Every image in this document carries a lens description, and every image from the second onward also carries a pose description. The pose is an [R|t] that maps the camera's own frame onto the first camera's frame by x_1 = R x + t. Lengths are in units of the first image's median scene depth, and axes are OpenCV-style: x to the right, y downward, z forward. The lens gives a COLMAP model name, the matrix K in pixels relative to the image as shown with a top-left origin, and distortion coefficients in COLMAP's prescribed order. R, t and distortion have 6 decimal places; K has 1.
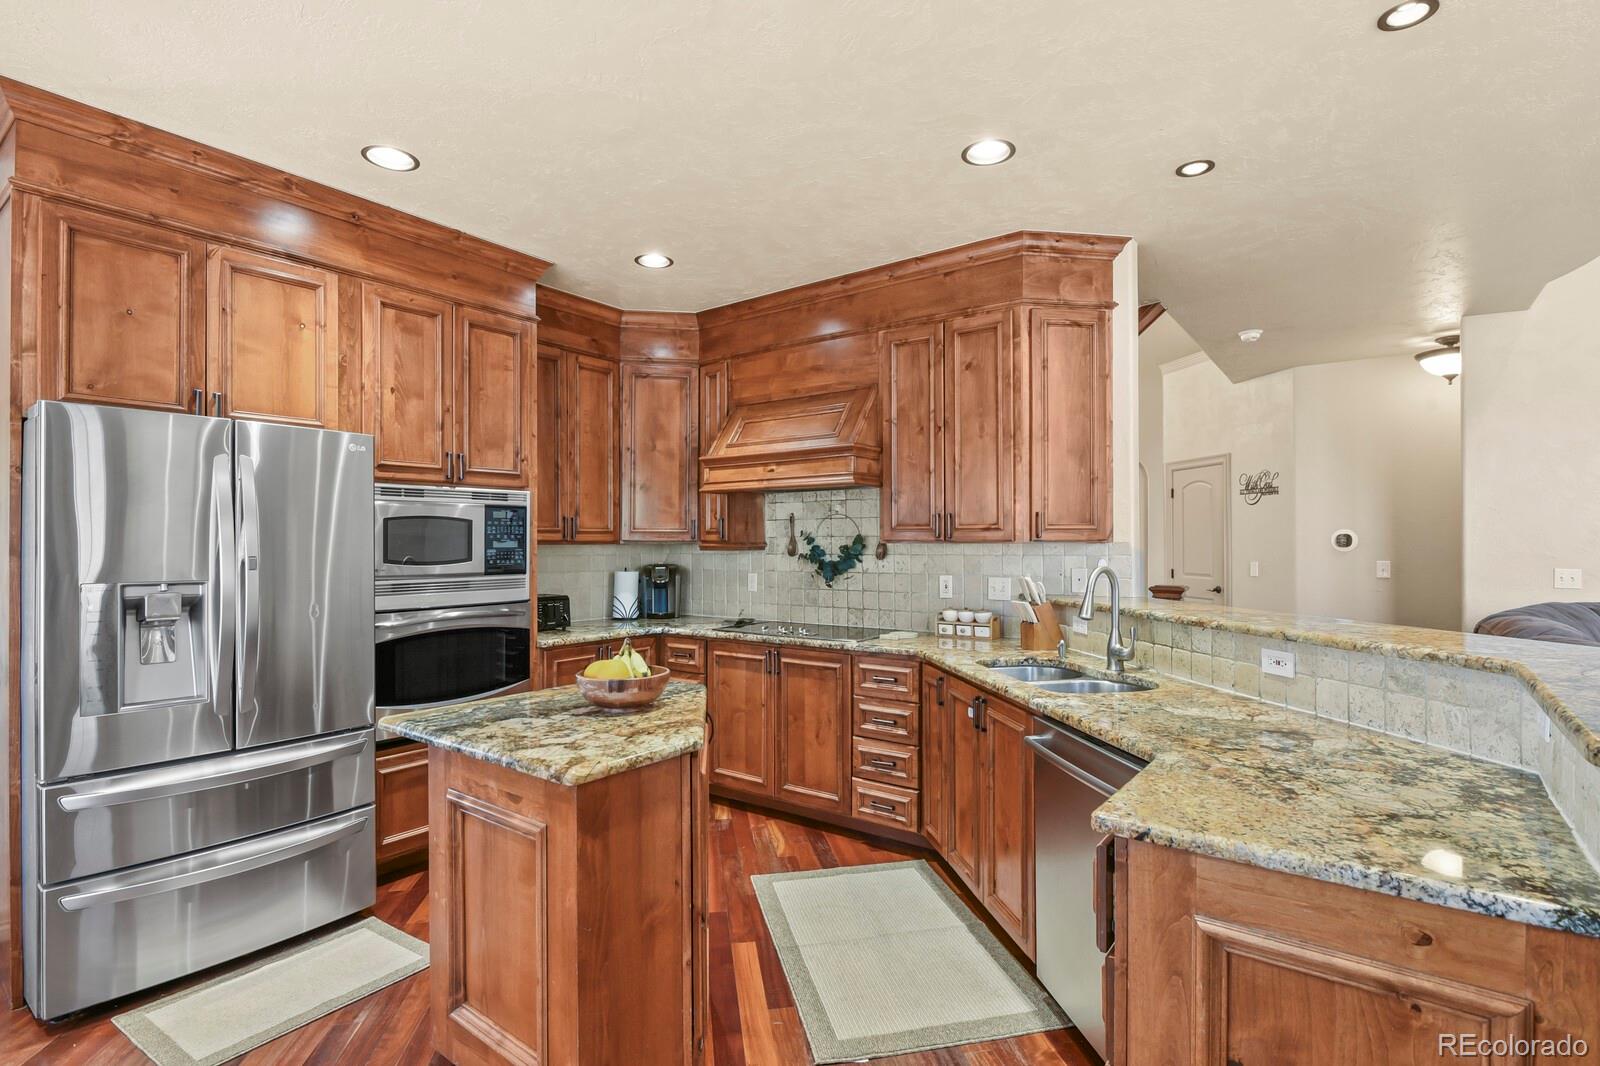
lens RADIAL K [[774.4, 0, 809.8], [0, 774.4, 540.1], [0, 0, 1]] dist [-0.005060, -0.005053]
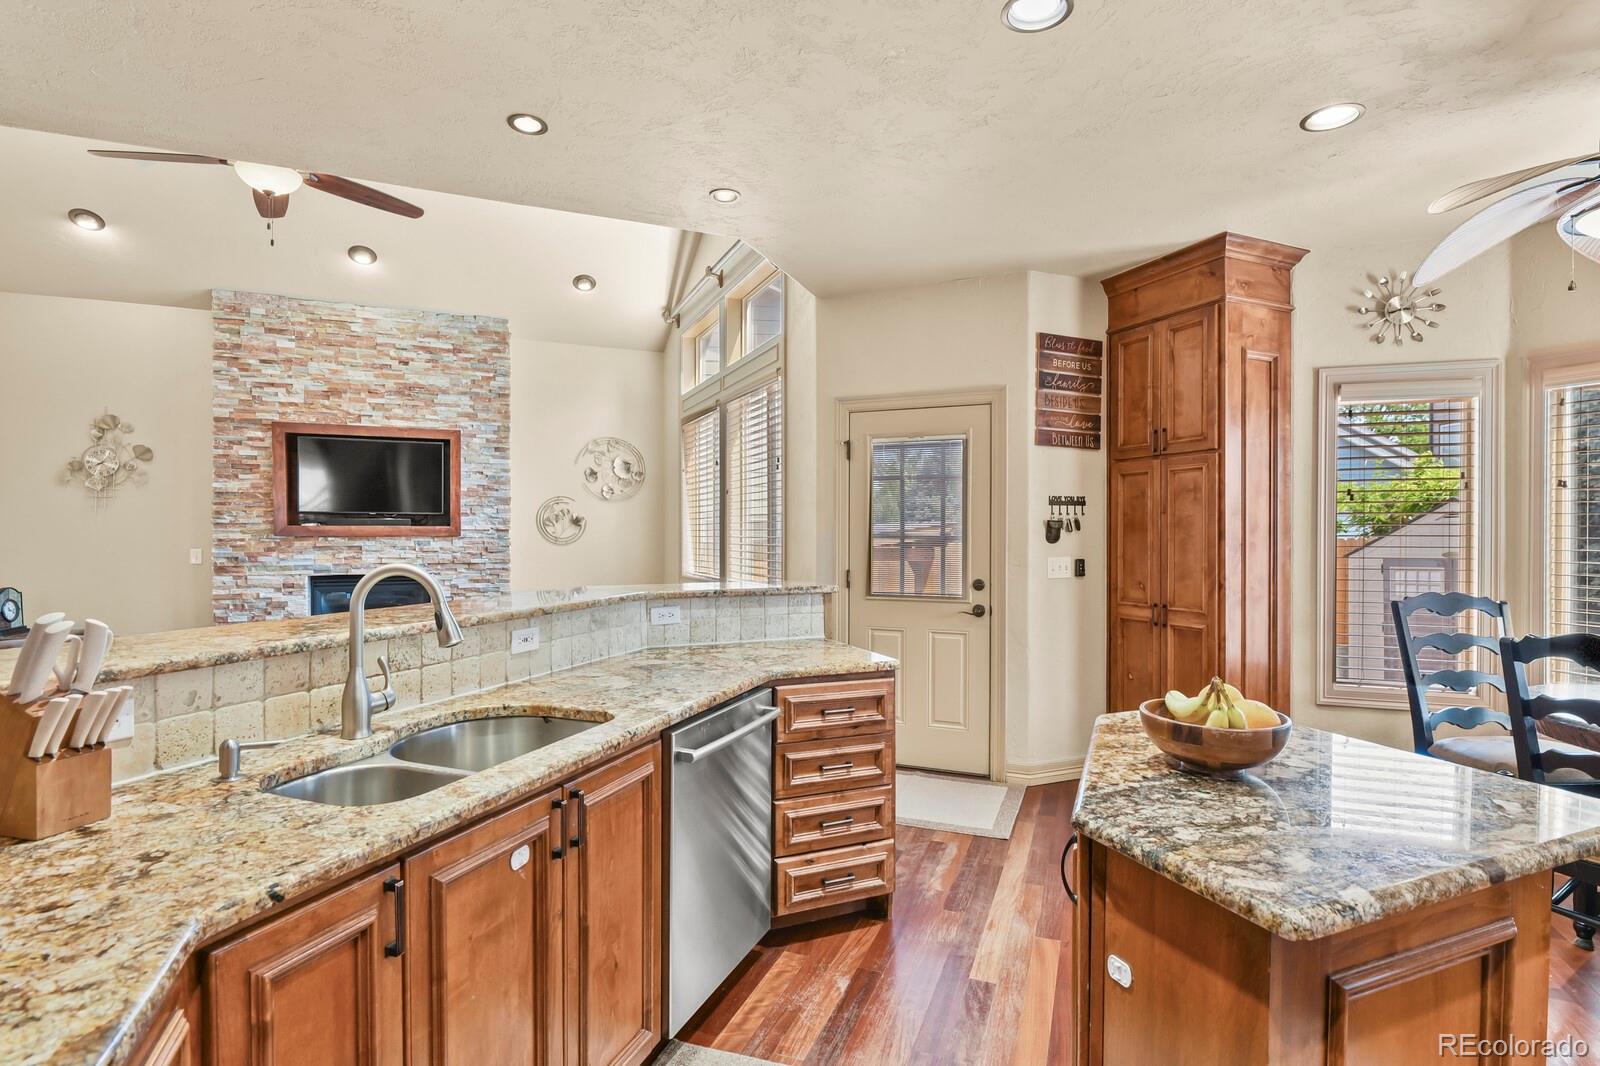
lens RADIAL K [[774.4, 0, 804.7], [0, 774.4, 538.8], [0, 0, 1]] dist [-0.005060, -0.005053]
pose [[-0.864326, -0.001661, 0.502930, -0.159204], [0.001109, 0.999986, 0.005208, 0.008138], [-0.502931, 0.005059, -0.864312, 1.040697]]
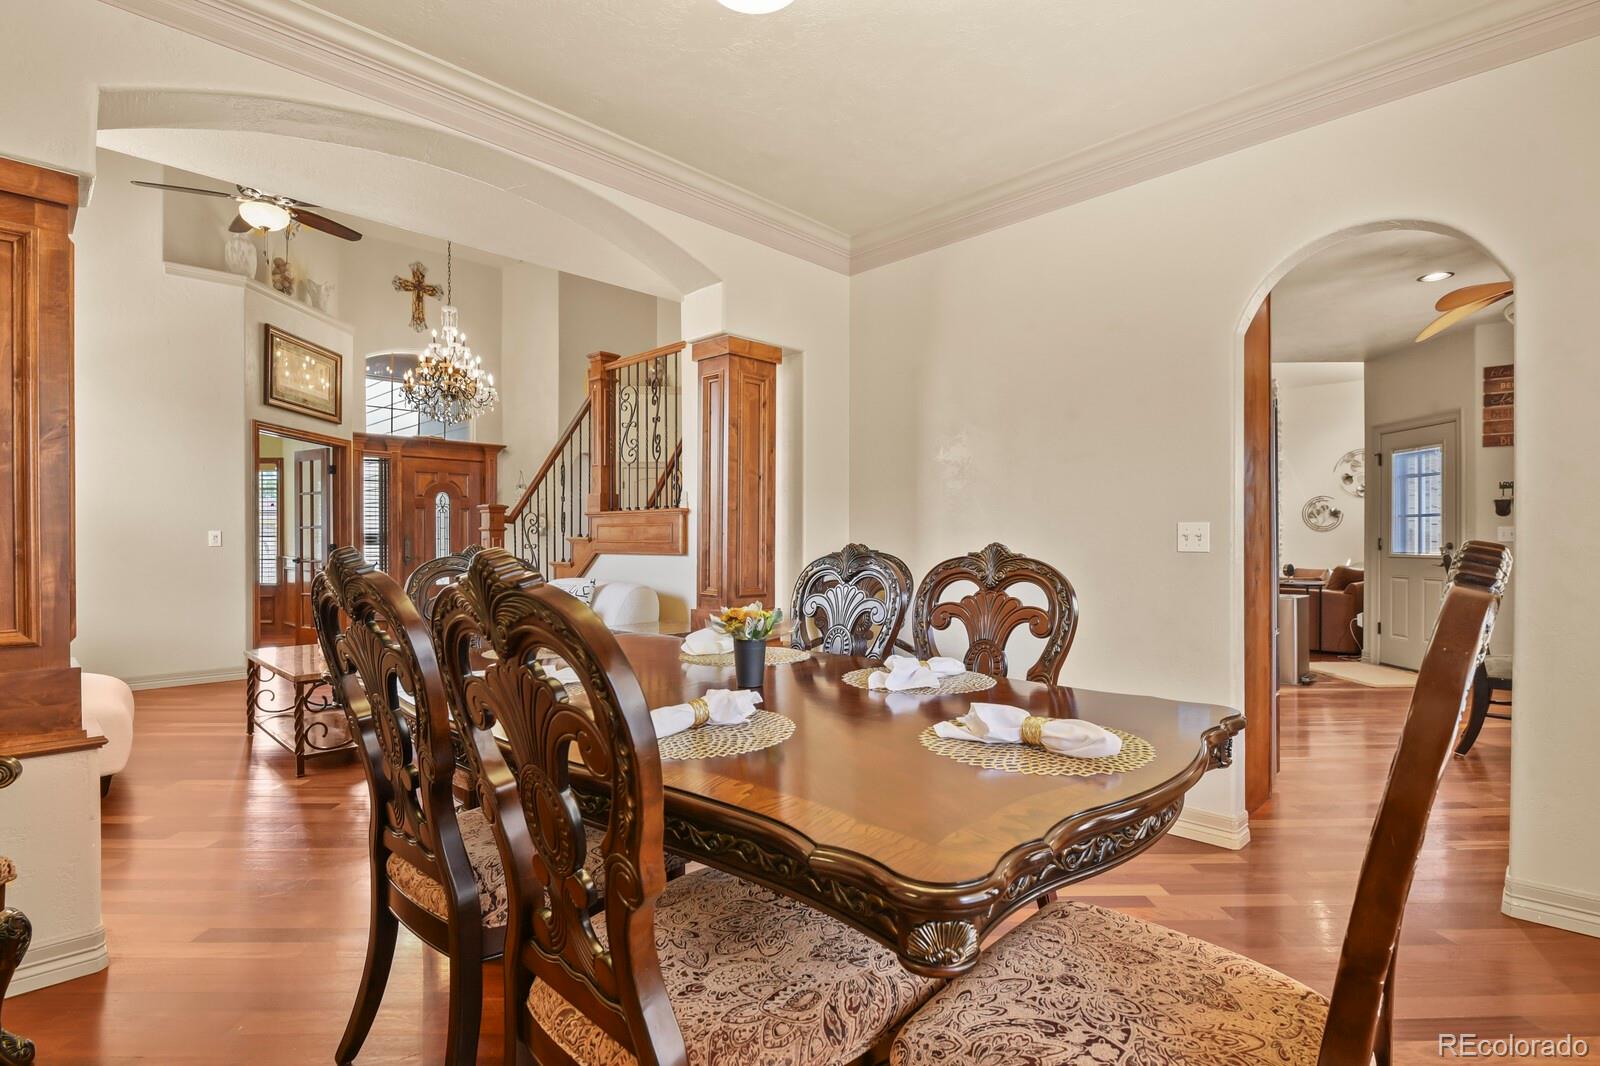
lens RADIAL K [[774.4, 0, 800.0], [0, 774.4, 537.6], [0, 0, 1]] dist [-0.005060, -0.005053]
pose [[0.149003, 0.004100, 0.988828, -1.675162], [-0.005563, 0.999979, -0.003308, 0.078526], [-0.988821, -0.005008, 0.149023, 1.051610]]
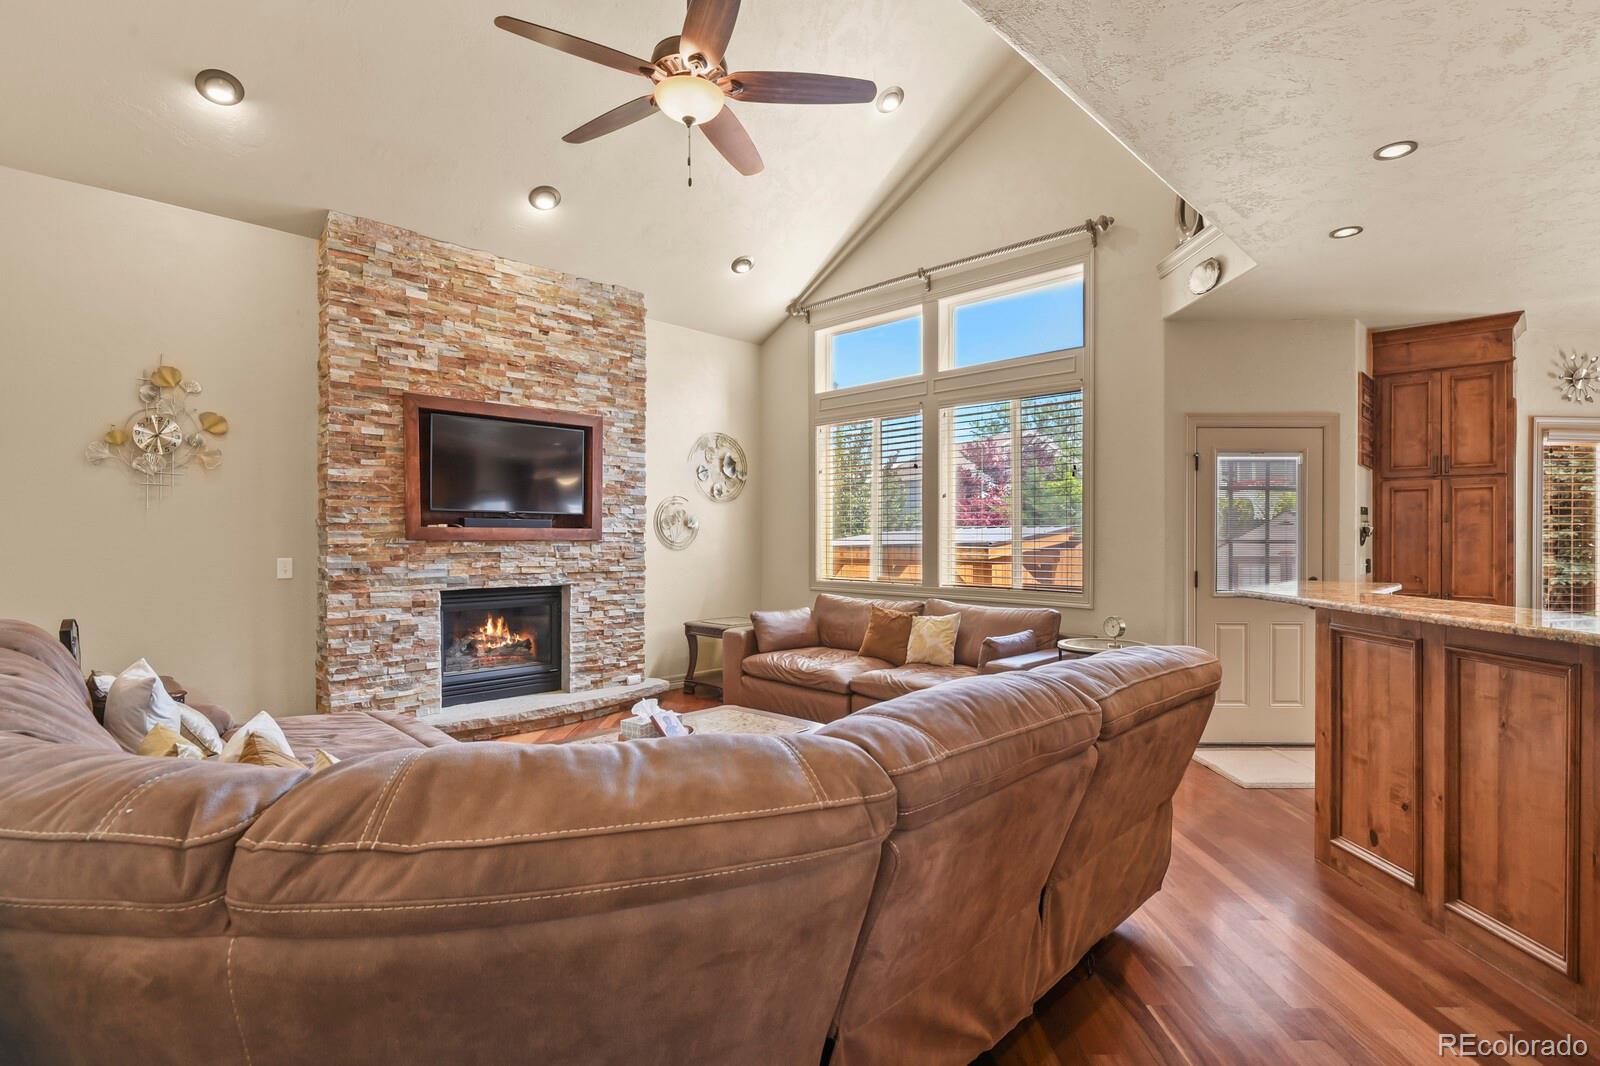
lens RADIAL K [[774.4, 0, 802.6], [0, 774.4, 537.0], [0, 0, 1]] dist [-0.005060, -0.005053]
pose [[-0.989661, 0.001297, 0.143419, 0.901133], [0.001095, 0.999998, -0.001492, 0.006405], [-0.143421, -0.001319, -0.989661, 1.381259]]
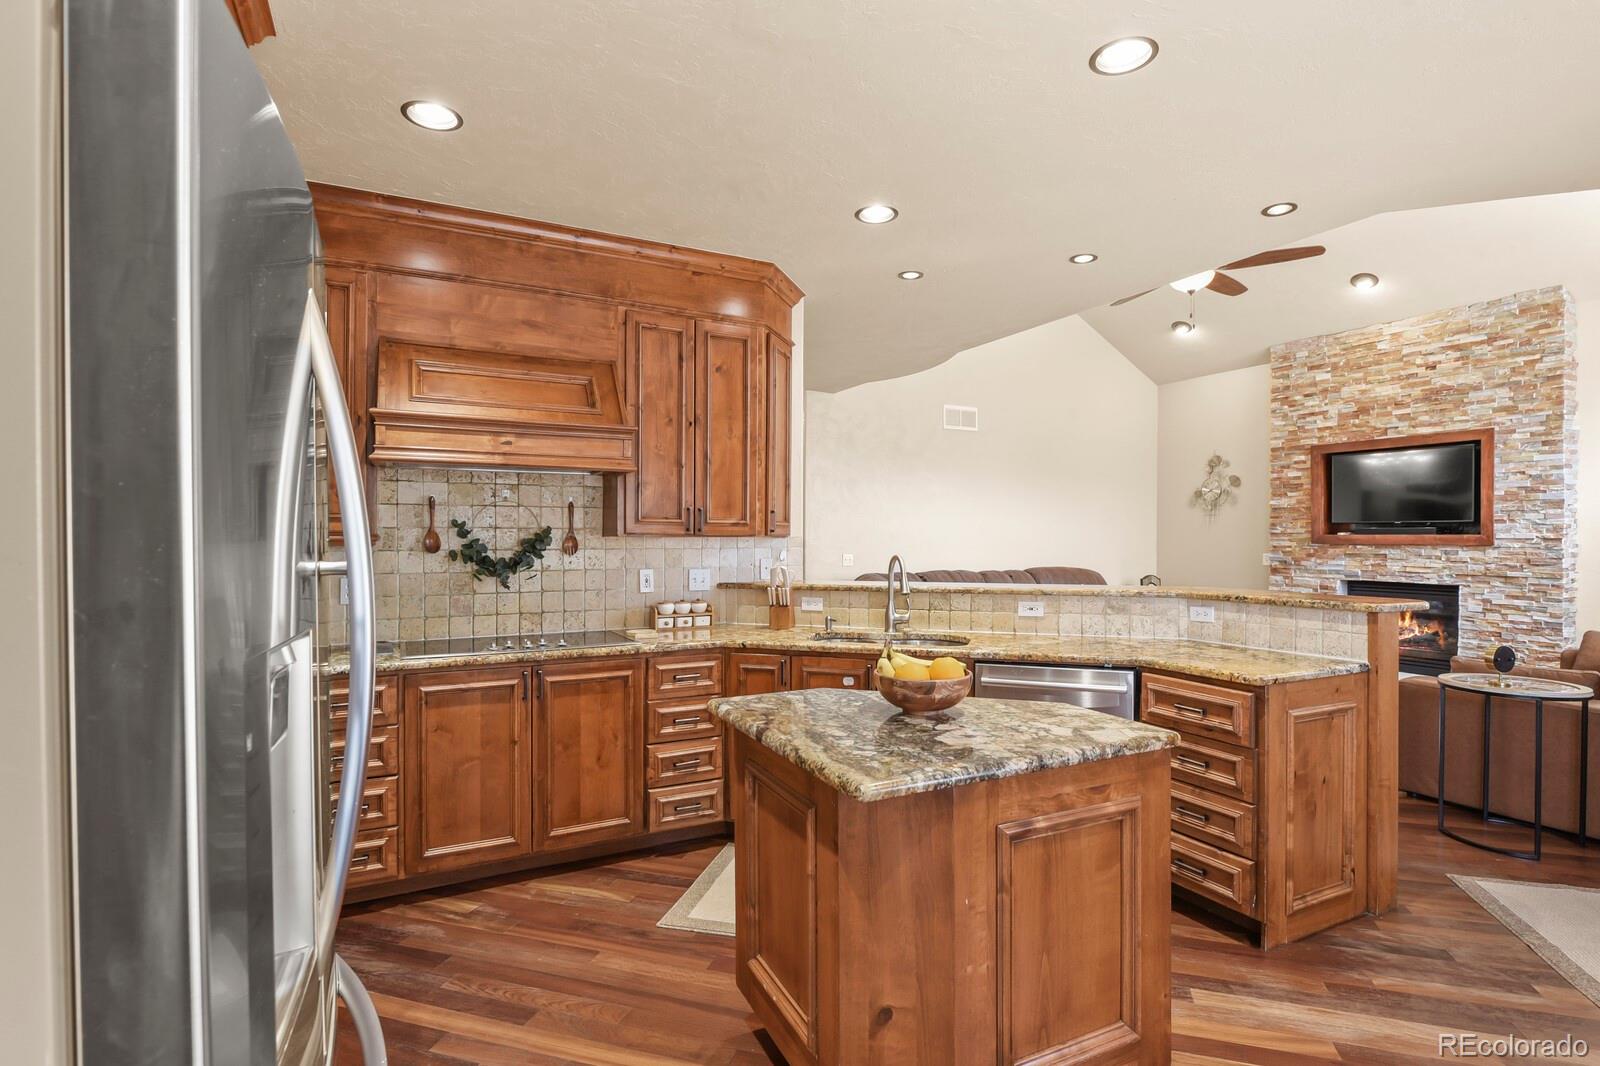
lens RADIAL K [[774.4, 0, 800.9], [0, 774.4, 539.1], [0, 0, 1]] dist [-0.005060, -0.005053]
pose [[0.444556, 0.002683, 0.895747, -0.677178], [-0.006870, 0.999976, 0.000415, 0.005700], [-0.895725, -0.006338, 0.444564, 0.421445]]
